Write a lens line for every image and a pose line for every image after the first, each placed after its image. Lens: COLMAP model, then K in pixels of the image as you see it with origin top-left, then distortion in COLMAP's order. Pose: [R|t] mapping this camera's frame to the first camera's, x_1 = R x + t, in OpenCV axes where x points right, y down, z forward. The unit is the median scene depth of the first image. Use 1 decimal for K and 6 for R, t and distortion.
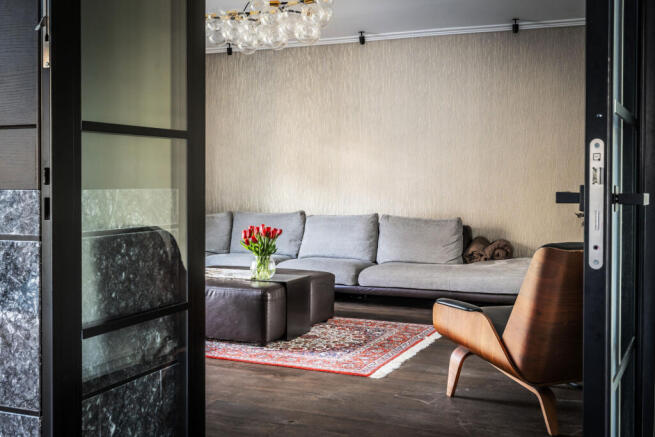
lens RADIAL K [[731.0, 0, 327.7], [0, 731.0, 196.1], [0, 0, 1]] dist [0.004192, -0.000677]
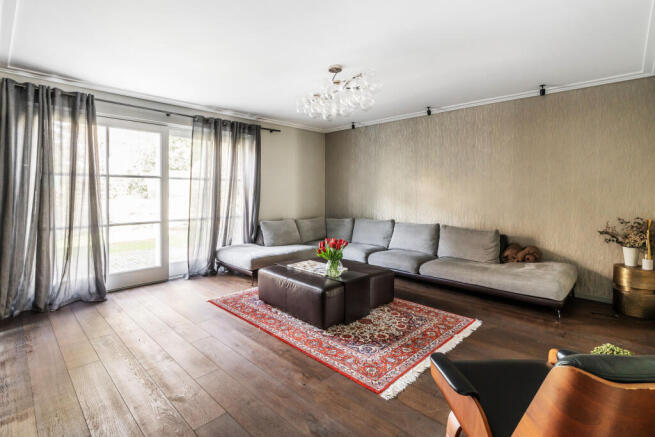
lens RADIAL K [[318.8, 0, 327.4], [0, 318.8, 193.1], [0, 0, 1]] dist [-0.000291, 0.000188]
pose [[0.935924, 0.001375, -0.352199, 0.089680], [-0.007613, 0.999838, -0.016326, -0.029585], [0.352119, 0.017961, 0.935783, 0.303183]]
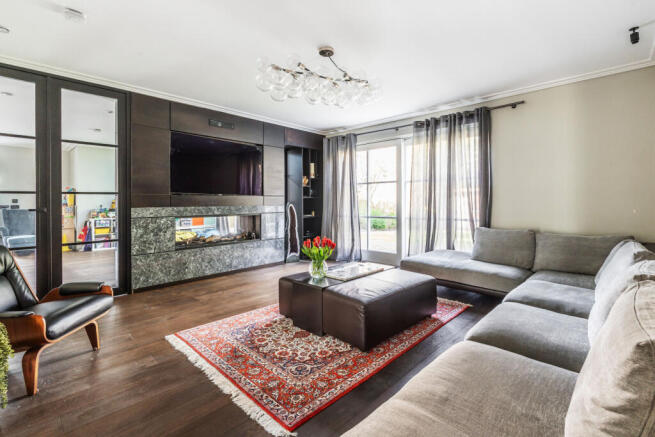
lens RADIAL K [[303.9, 0, 328.1], [0, 303.9, 200.8], [0, 0, 1]] dist [0.001578, 0.000187]
pose [[-0.346301, 0.001439, -0.938122, 0.322138], [-0.016196, 0.999841, 0.007513, -0.023788], [0.937984, 0.017796, -0.346222, 0.905744]]
